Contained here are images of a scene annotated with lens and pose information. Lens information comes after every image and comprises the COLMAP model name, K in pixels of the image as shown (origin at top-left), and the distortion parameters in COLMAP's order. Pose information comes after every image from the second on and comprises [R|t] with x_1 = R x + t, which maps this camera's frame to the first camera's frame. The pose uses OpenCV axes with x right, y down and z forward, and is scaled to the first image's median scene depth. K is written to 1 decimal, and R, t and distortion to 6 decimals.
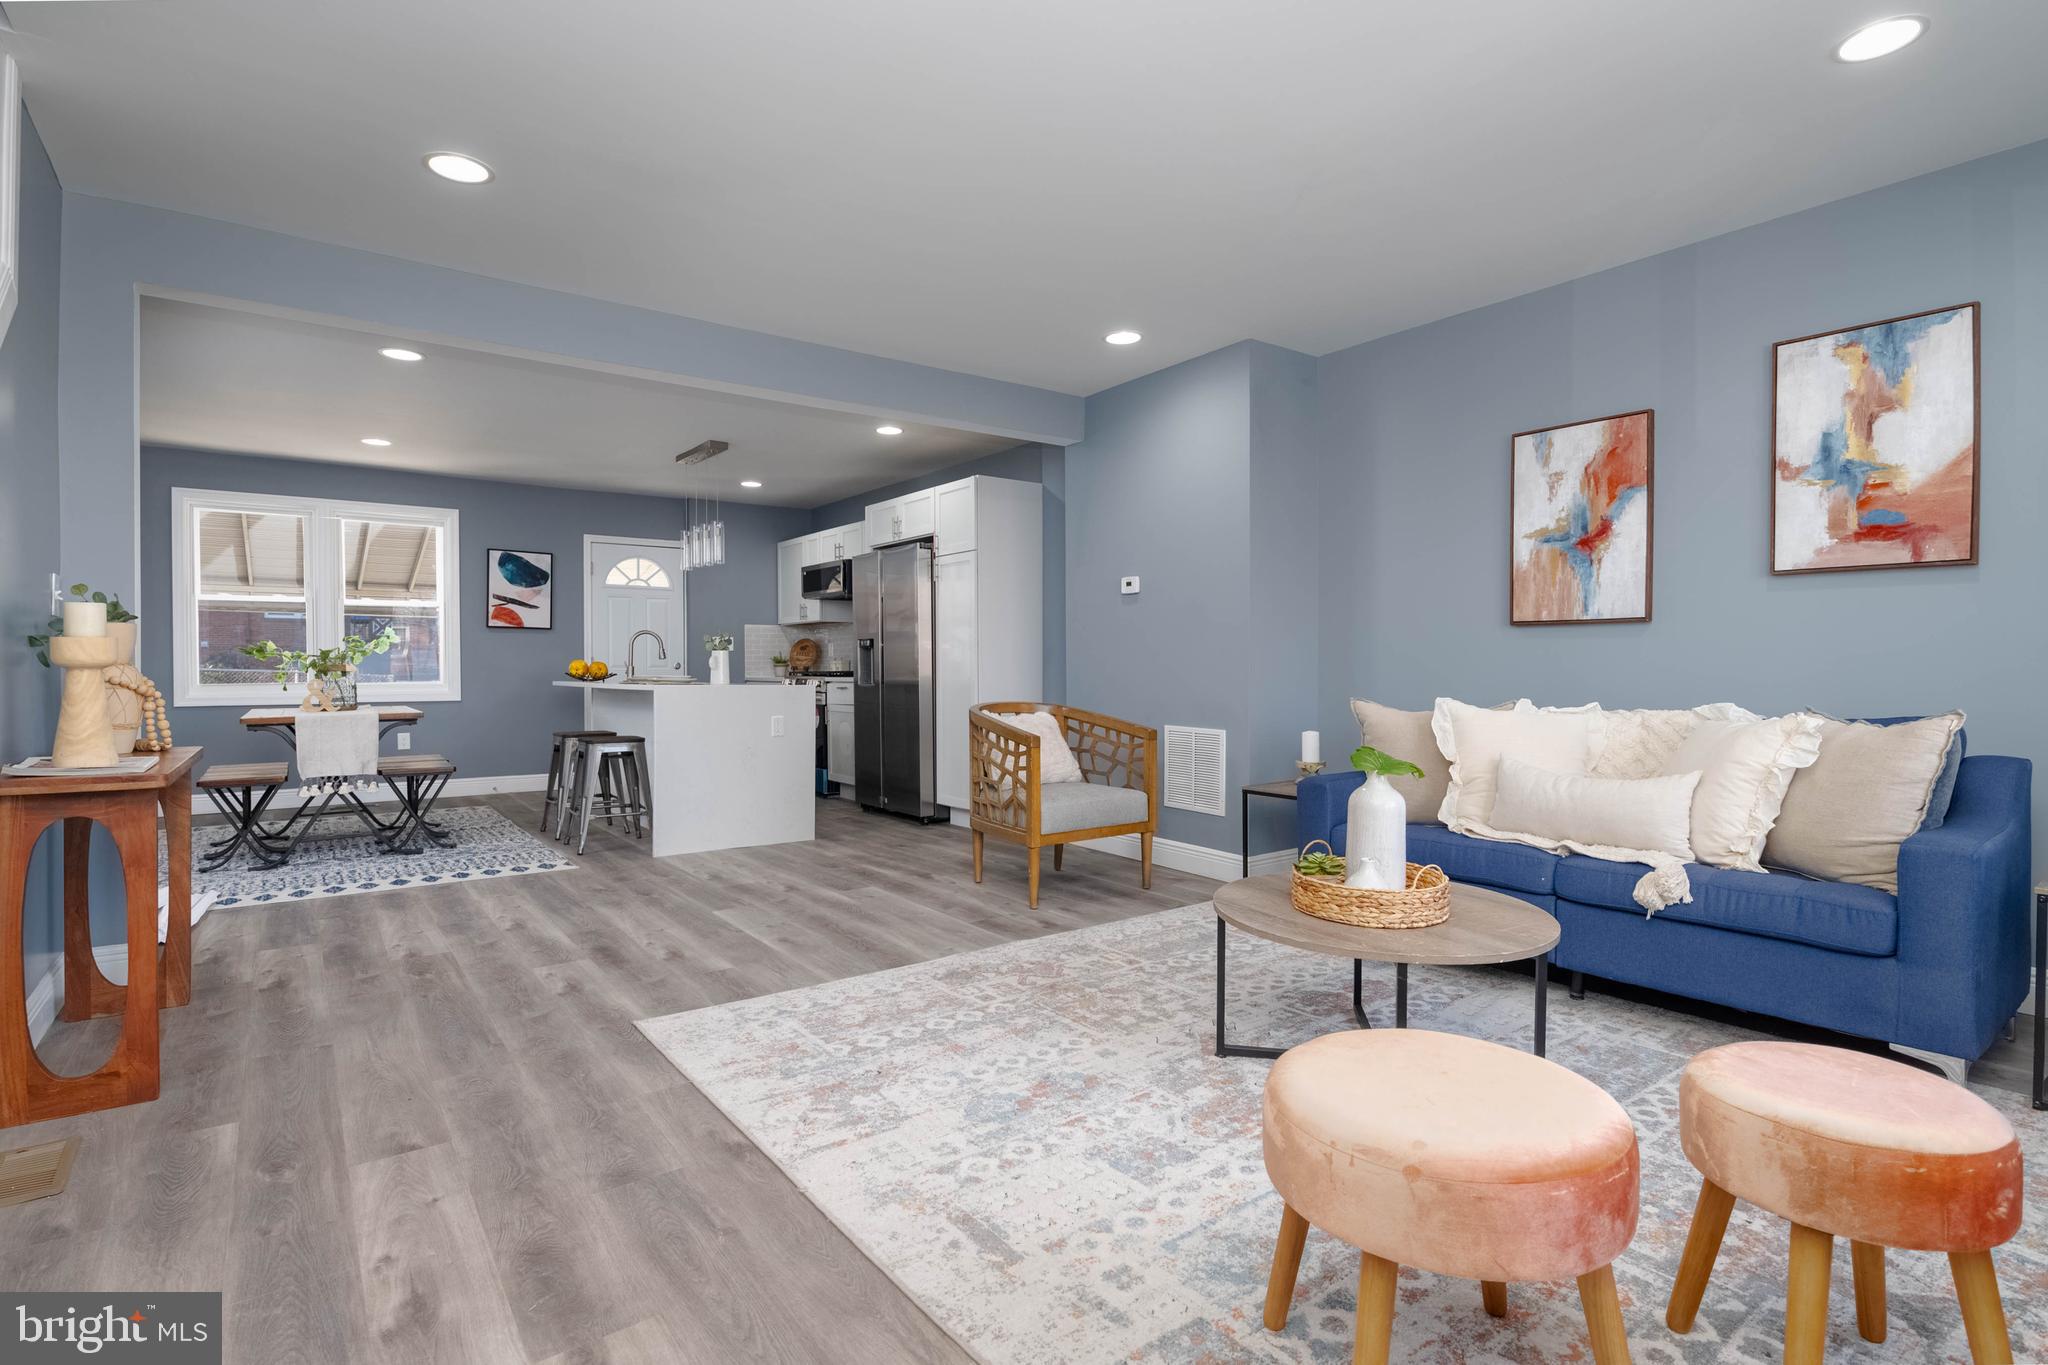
lens RADIAL K [[988.2, 0, 1050.5], [0, 988.2, 673.0], [0, 0, 1]] dist [-0.005311, -0.001394]
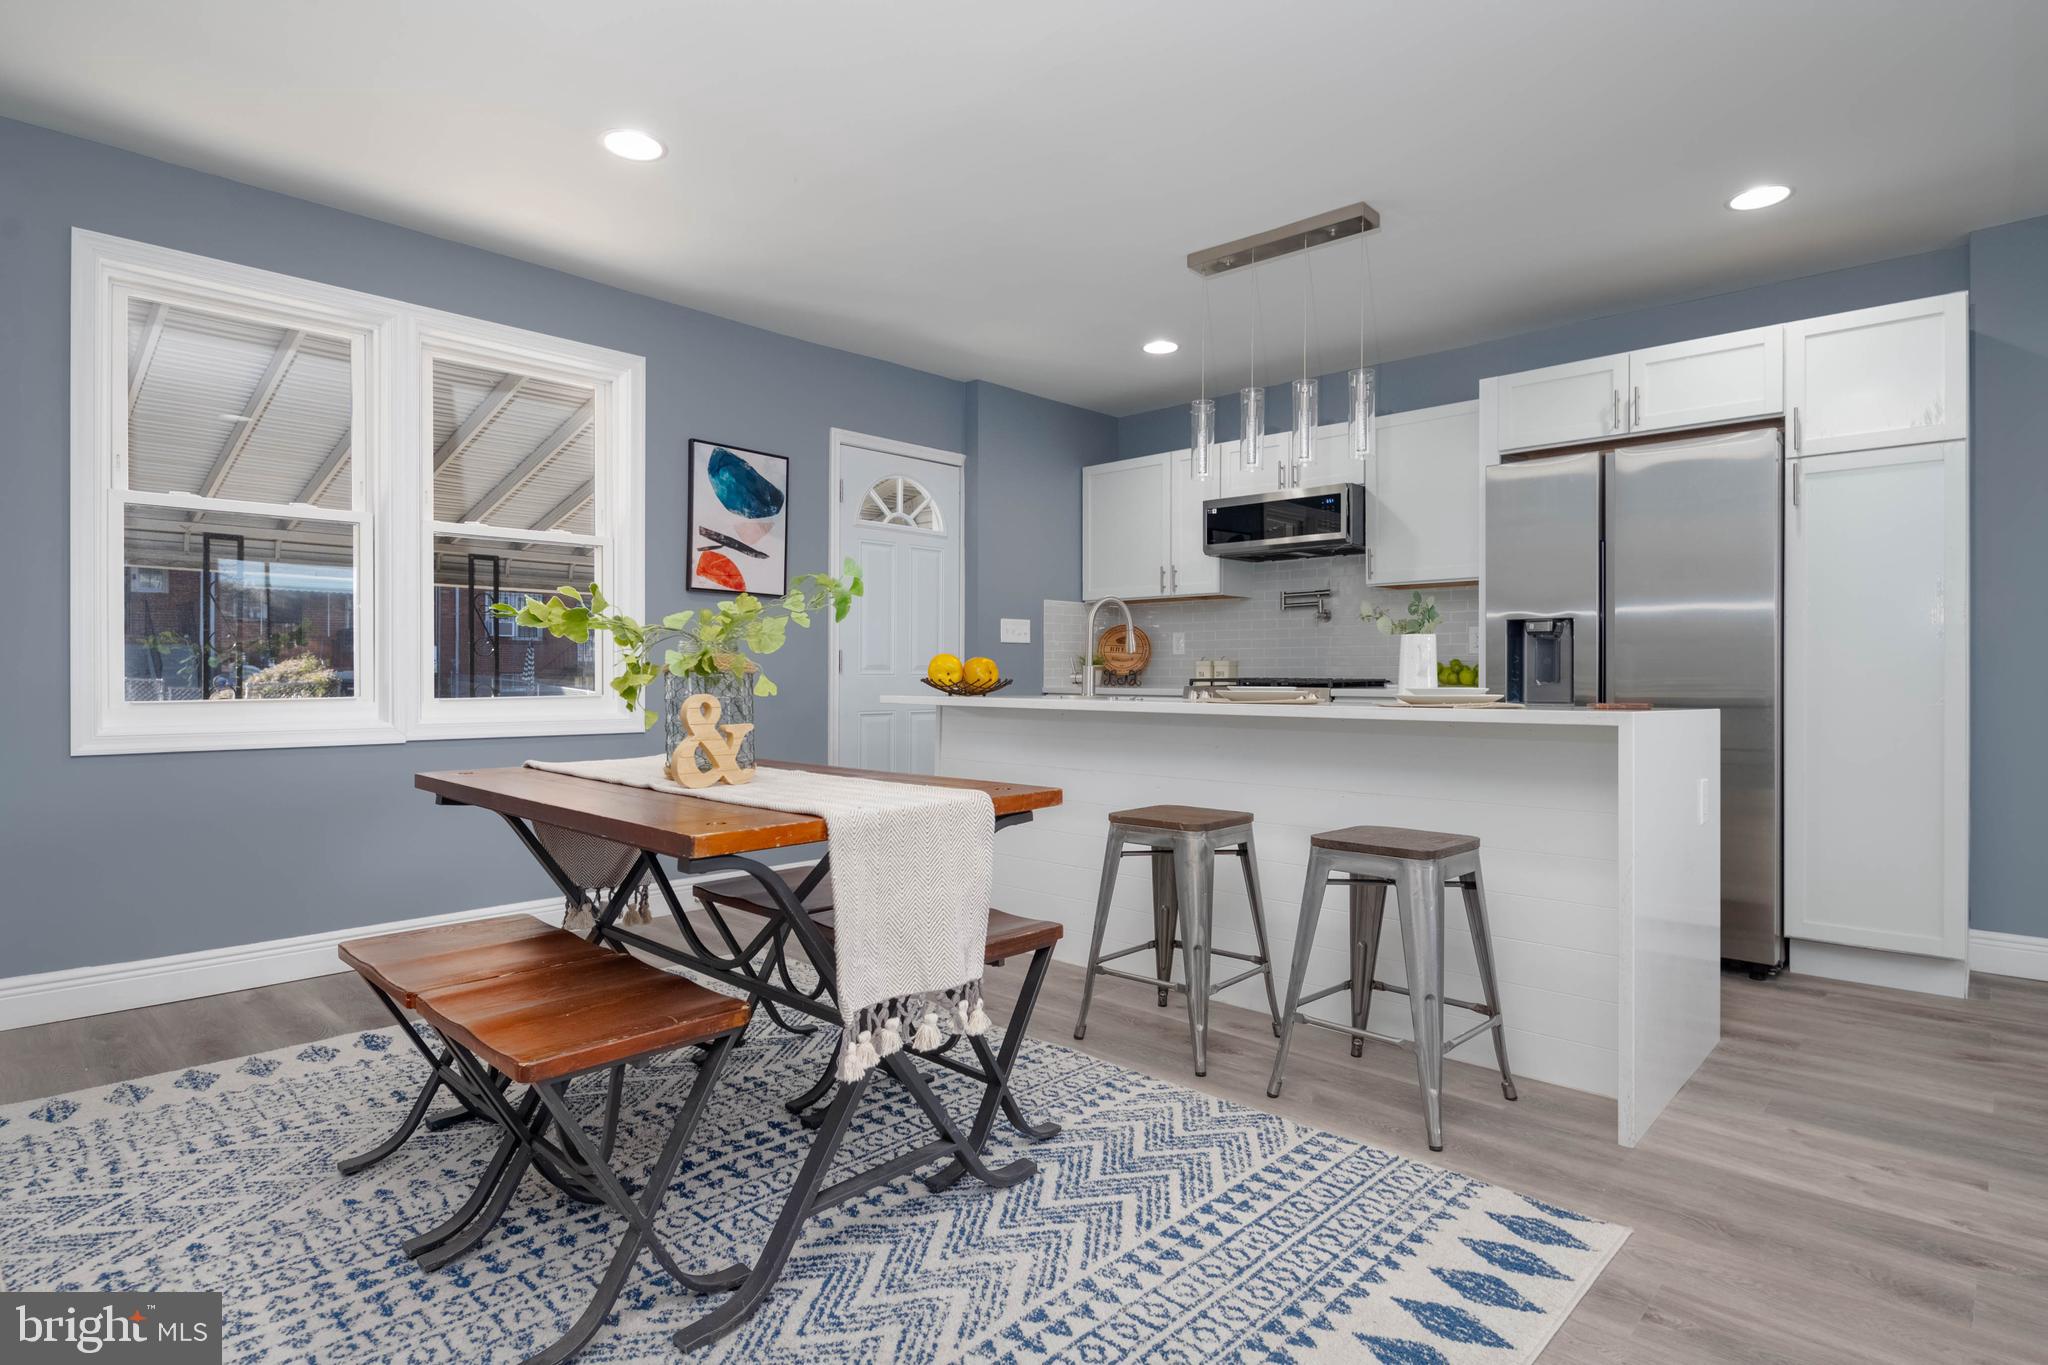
lens RADIAL K [[1069.4, 0, 1044.0], [0, 1069.4, 679.0], [0, 0, 1]] dist [-0.005009, -0.001976]
pose [[0.986727, 0.006930, 0.162239, -1.101391], [-0.006334, 0.999971, -0.004194, 0.002946], [-0.162263, 0.003111, 0.986743, 0.960521]]
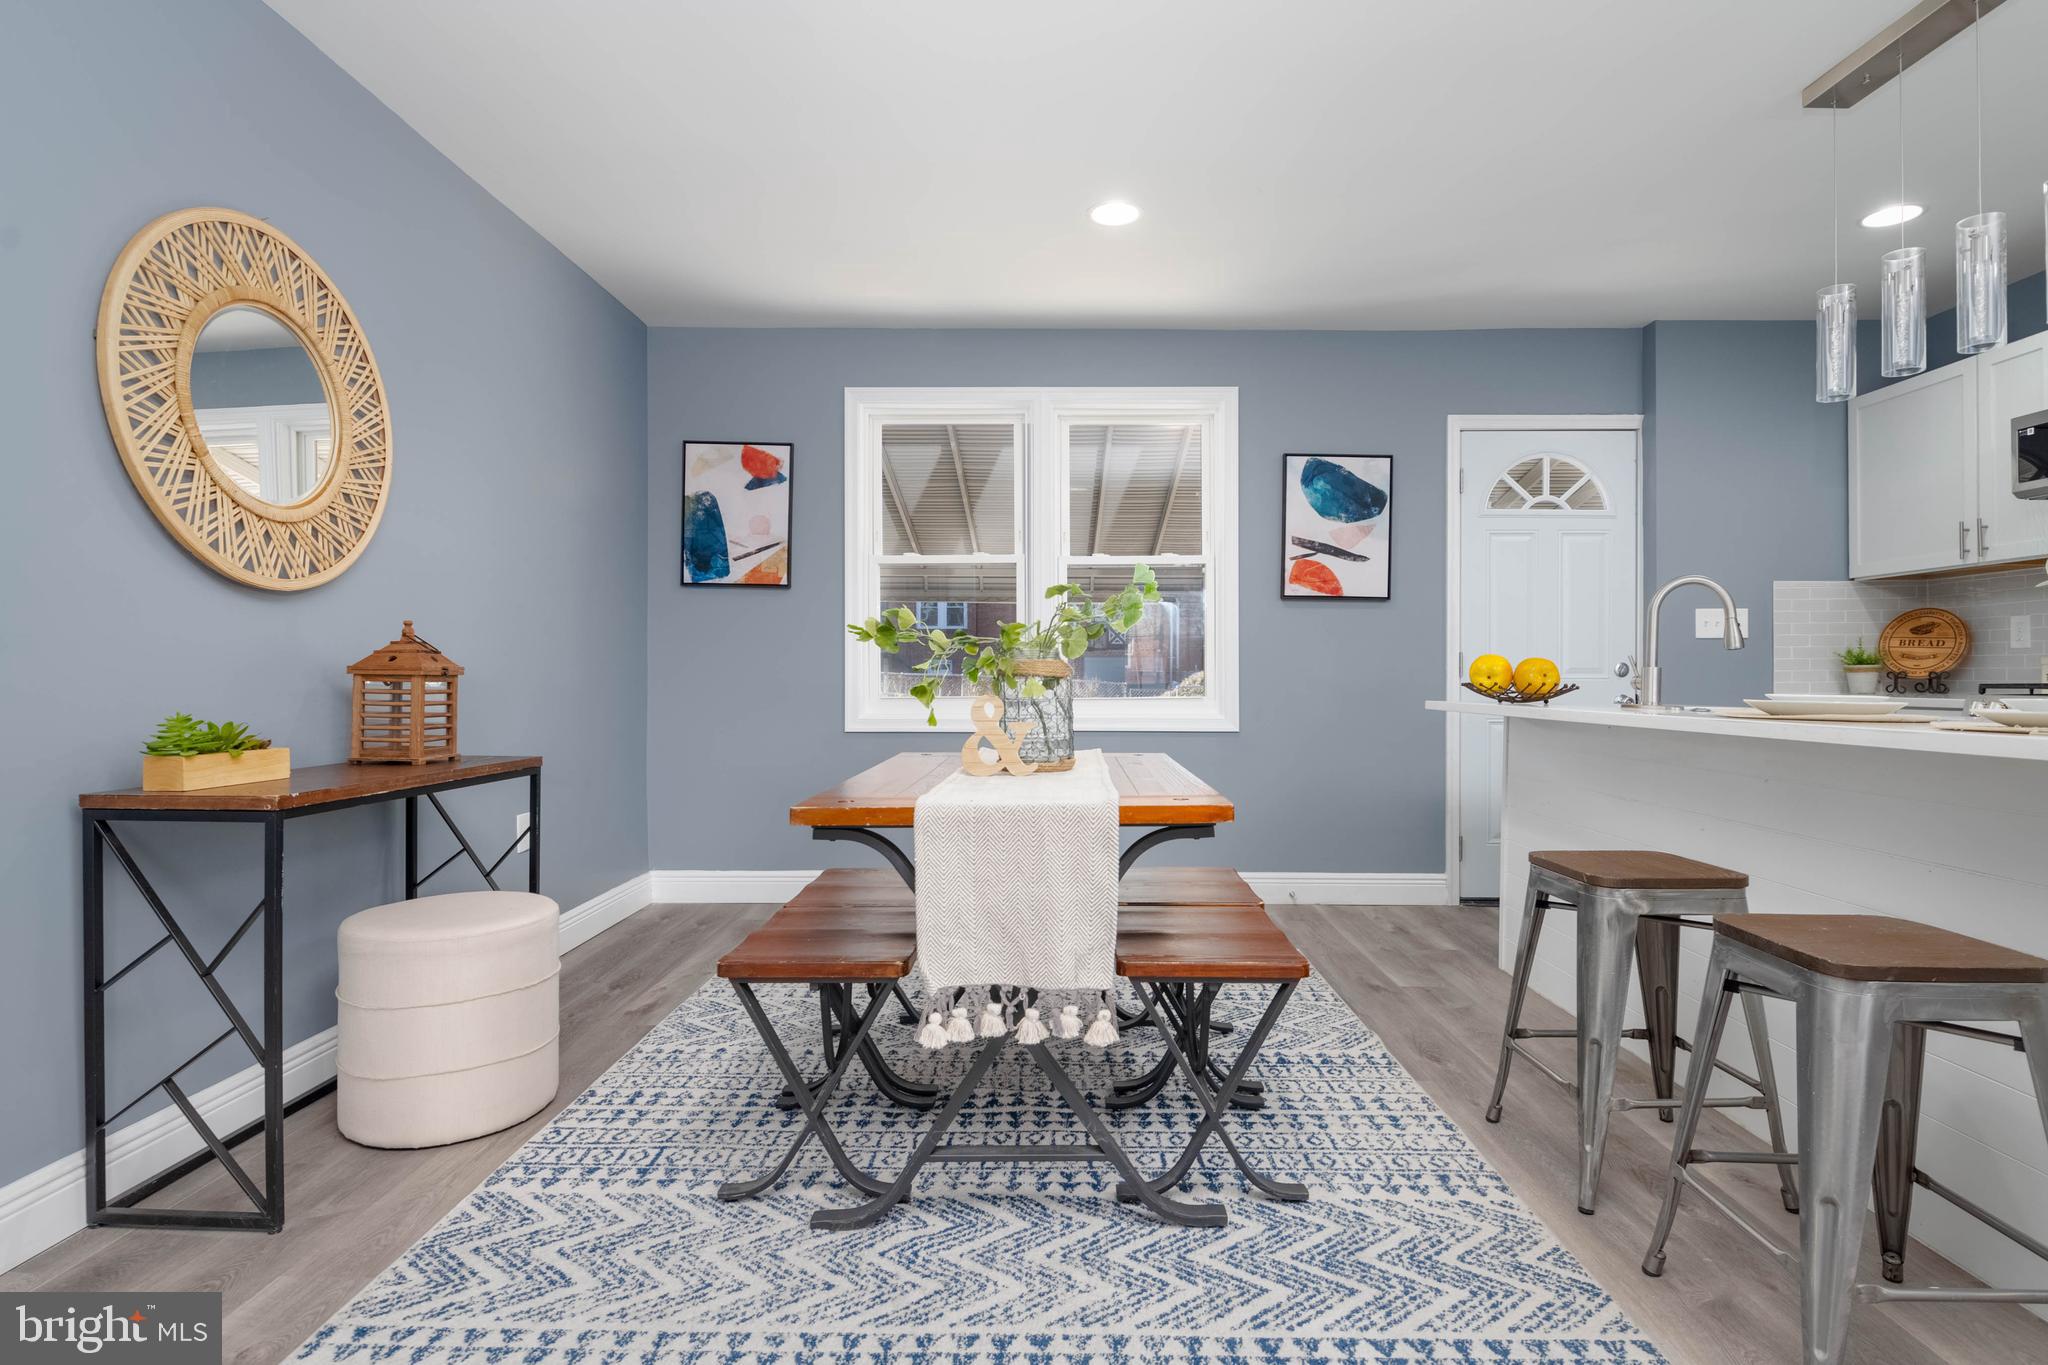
lens RADIAL K [[1034.2, 0, 1035.8], [0, 1034.2, 673.4], [0, 0, 1]] dist [-0.003348, -0.002077]
pose [[0.782678, 0.004041, -0.622413, -0.742270], [-0.009693, 0.999937, -0.005697, -0.000754], [0.622351, 0.010492, 0.782668, 1.080724]]
